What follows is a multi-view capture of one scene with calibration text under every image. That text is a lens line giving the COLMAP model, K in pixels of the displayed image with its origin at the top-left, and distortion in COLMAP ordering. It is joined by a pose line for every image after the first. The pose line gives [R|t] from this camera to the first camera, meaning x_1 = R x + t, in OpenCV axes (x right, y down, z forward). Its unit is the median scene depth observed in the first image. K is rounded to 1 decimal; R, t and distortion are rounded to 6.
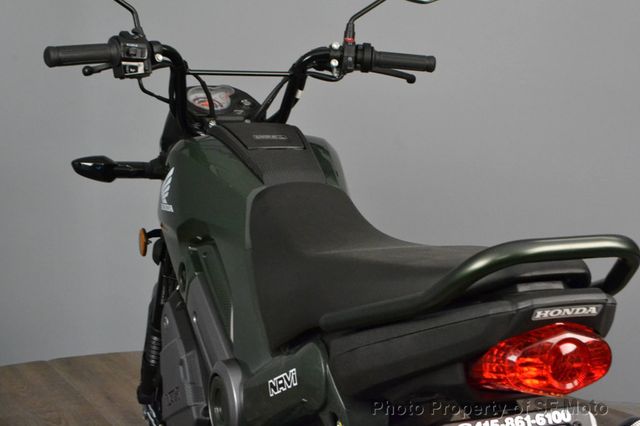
lens RADIAL K [[1035.5, 0, 320.0], [0, 1035.5, 213.0], [0, 0, 1]] dist [0.027631, 0.119927]
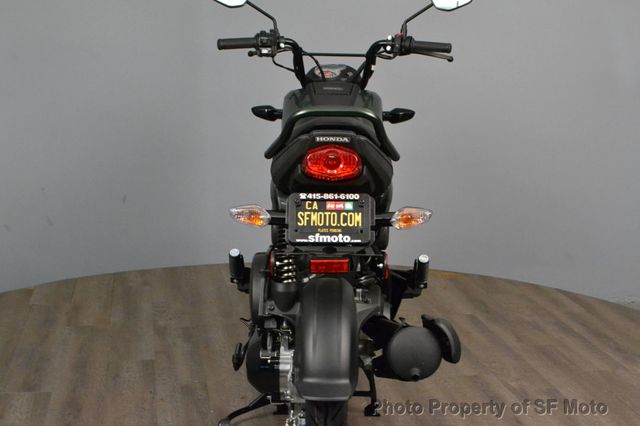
lens RADIAL K [[1035.5, 0, 320.0], [0, 1035.5, 213.0], [0, 0, 1]] dist [0.027631, 0.119927]
pose [[0.924566, 0.047268, -0.378079, 0.563092], [-0.056004, 0.998357, -0.012138, 0.148927], [0.376884, 0.032397, 0.925694, -0.587228]]
